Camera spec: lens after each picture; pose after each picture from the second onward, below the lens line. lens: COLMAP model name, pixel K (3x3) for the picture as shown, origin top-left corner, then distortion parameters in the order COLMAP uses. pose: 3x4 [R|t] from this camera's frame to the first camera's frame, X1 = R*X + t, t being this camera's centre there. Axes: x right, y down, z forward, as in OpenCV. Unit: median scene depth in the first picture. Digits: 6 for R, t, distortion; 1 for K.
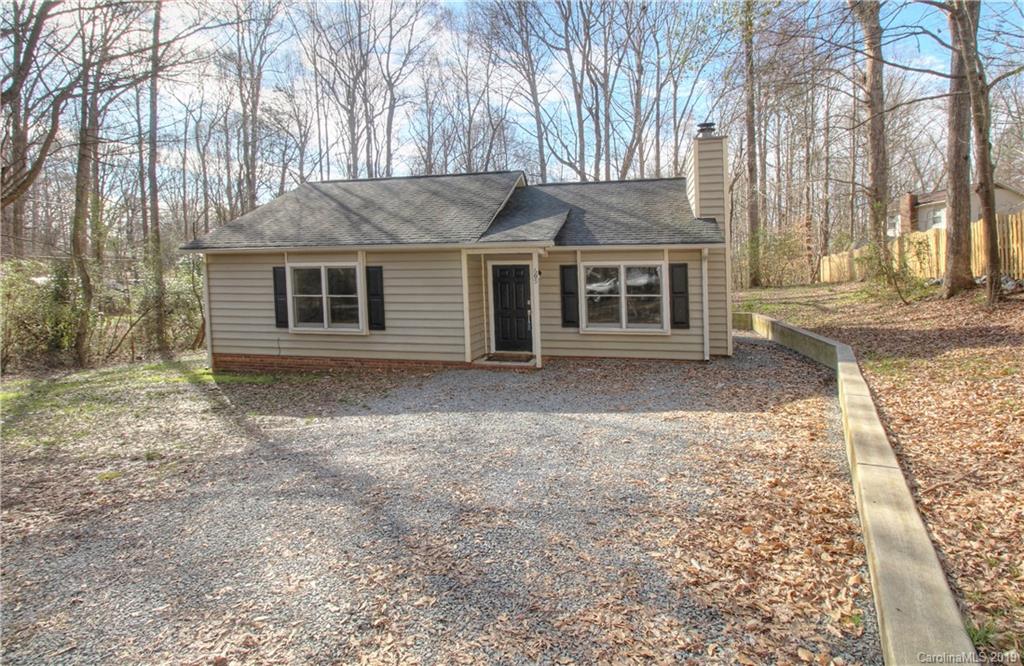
lens RADIAL K [[478.7, 0, 486.0], [0, 478.7, 249.7], [0, 0, 1]] dist [0.000519, 0.000072]
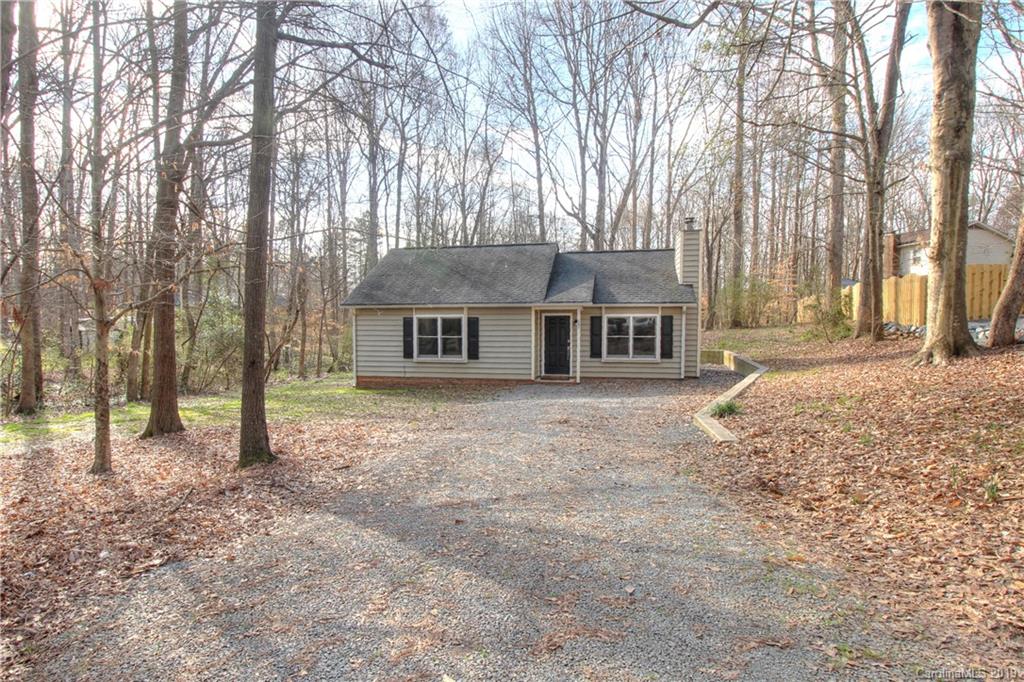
lens RADIAL K [[570.0, 0, 511.8], [0, 570.0, 342.0], [0, 0, 1]] dist [-0.008263, -0.000643]
pose [[0.993113, -0.000582, 0.117156, -0.296702], [-0.011996, 0.994227, 0.106624, -0.074425], [-0.116542, -0.107295, 0.987373, -0.729661]]
